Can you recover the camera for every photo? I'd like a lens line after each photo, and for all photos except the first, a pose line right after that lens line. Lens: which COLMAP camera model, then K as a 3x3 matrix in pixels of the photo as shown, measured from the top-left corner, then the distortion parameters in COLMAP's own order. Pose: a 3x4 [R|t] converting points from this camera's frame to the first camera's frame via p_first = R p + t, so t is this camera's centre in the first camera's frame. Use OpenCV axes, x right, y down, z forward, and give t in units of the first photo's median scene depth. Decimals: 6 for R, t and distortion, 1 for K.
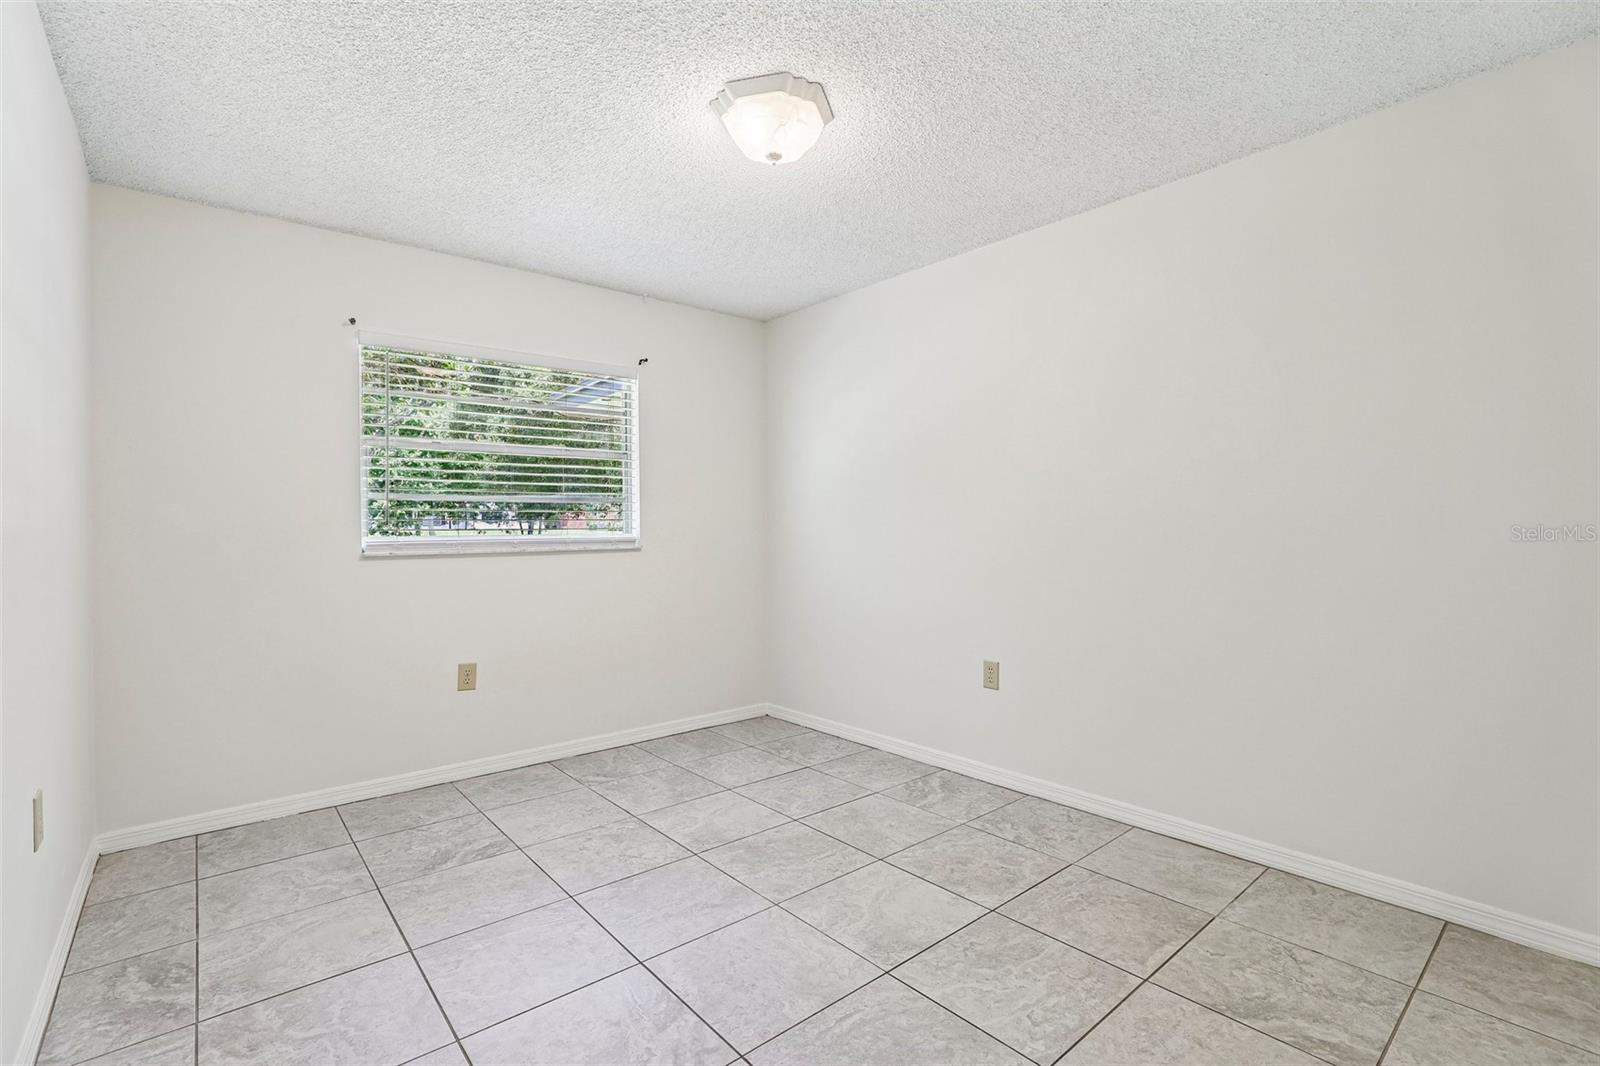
lens RADIAL K [[728.3, 0, 803.8], [0, 728.3, 525.4], [0, 0, 1]] dist [-0.039023, 0.009022]
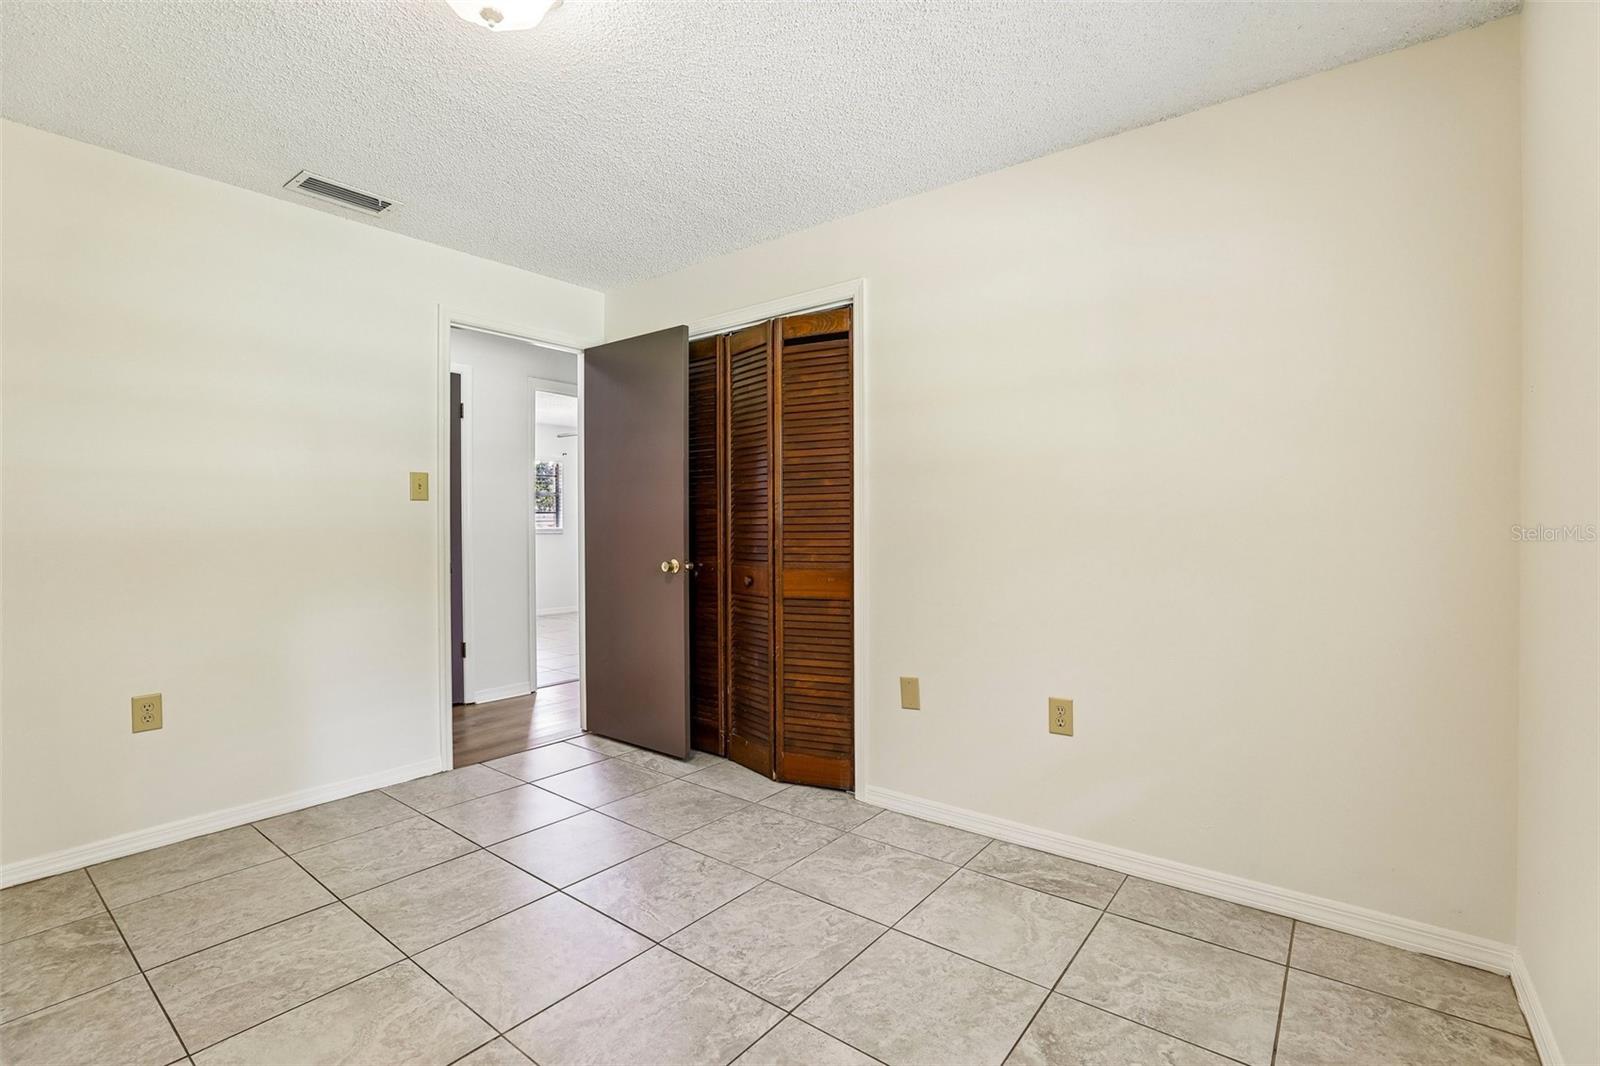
lens RADIAL K [[728.3, 0, 806.1], [0, 728.3, 528.3], [0, 0, 1]] dist [-0.039023, 0.009022]
pose [[-0.977824, 0.011586, -0.209105, -0.215878], [0.010531, 0.999926, 0.006158, 0.010713], [0.209161, 0.003820, -0.977874, 1.950490]]
